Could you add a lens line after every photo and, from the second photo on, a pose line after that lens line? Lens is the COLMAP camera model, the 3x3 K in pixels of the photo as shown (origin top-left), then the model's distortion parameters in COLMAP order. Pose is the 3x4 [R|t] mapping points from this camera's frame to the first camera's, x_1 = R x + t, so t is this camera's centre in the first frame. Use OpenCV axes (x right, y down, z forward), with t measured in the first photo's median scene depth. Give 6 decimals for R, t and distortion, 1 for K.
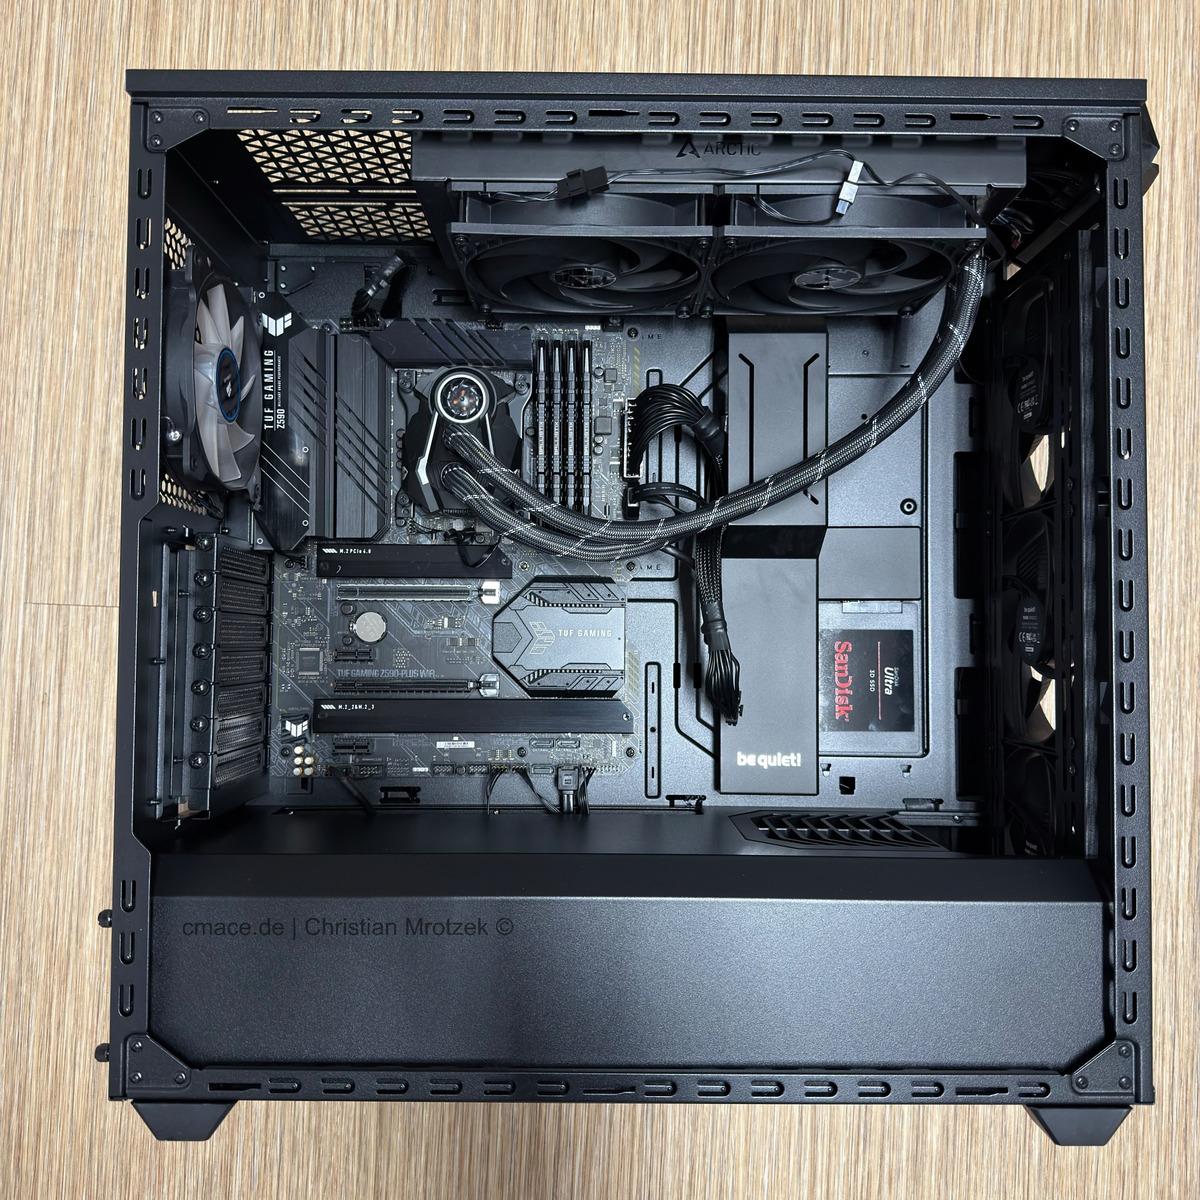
lens RADIAL K [[1030.4, 0, 601.9], [0, 1030.4, 571.0], [0, 0, 1]] dist [0.005465, 0.007901]
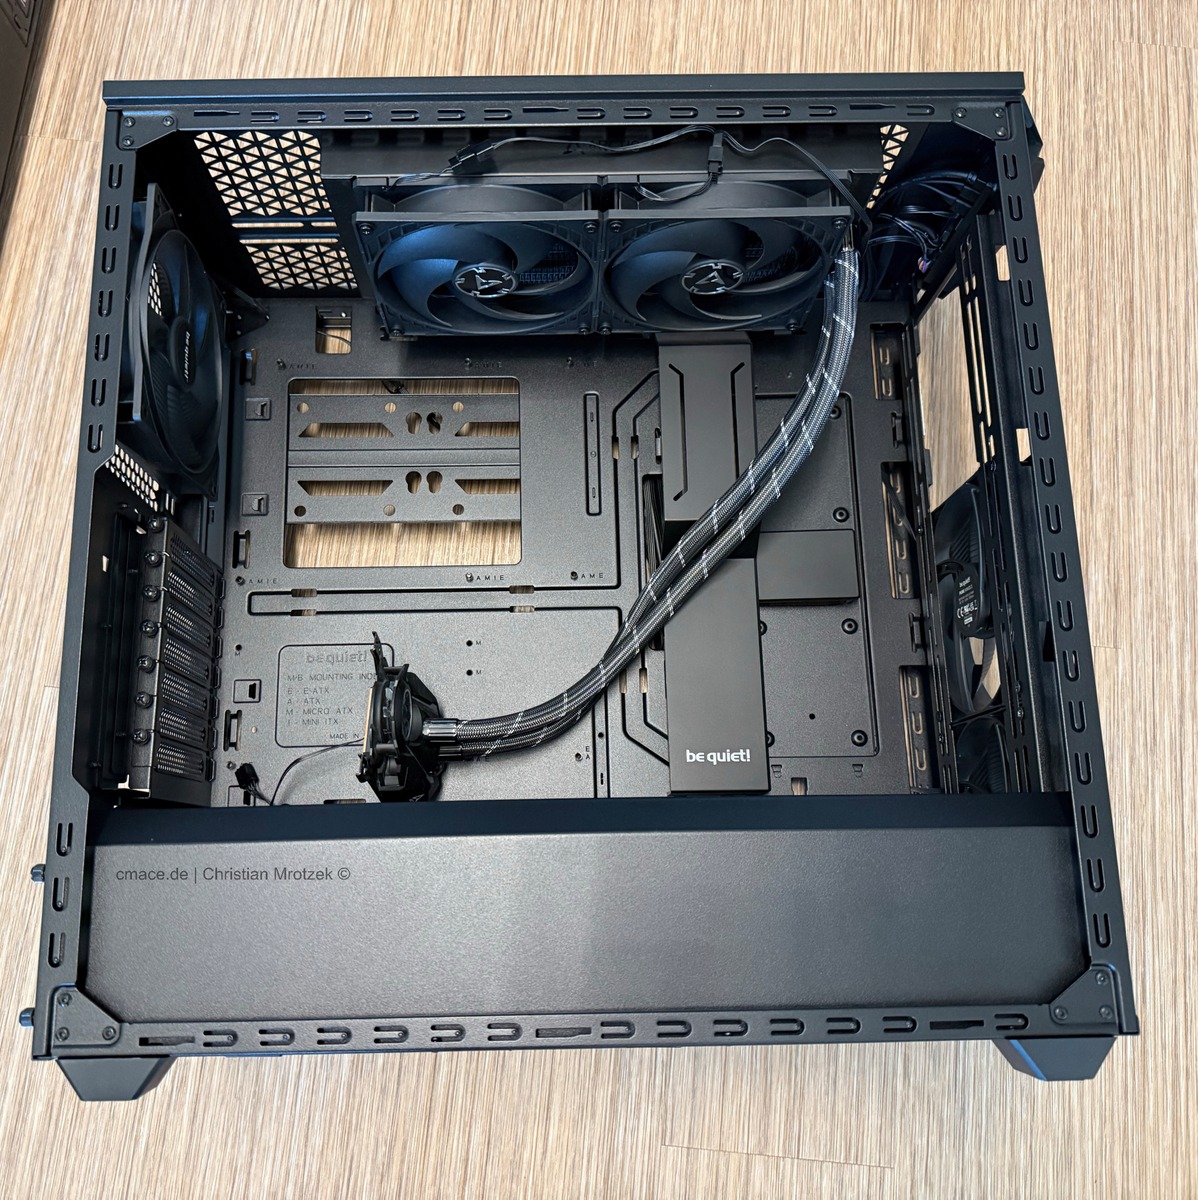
lens RADIAL K [[1028.9, 0, 556.8], [0, 1028.9, 585.7], [0, 0, 1]] dist [0.020404, 0.002059]
pose [[0.999653, -0.023659, 0.011615, -0.001034], [0.025291, 0.985111, -0.170052, 0.214994], [-0.007418, 0.170286, 0.985367, -0.003213]]
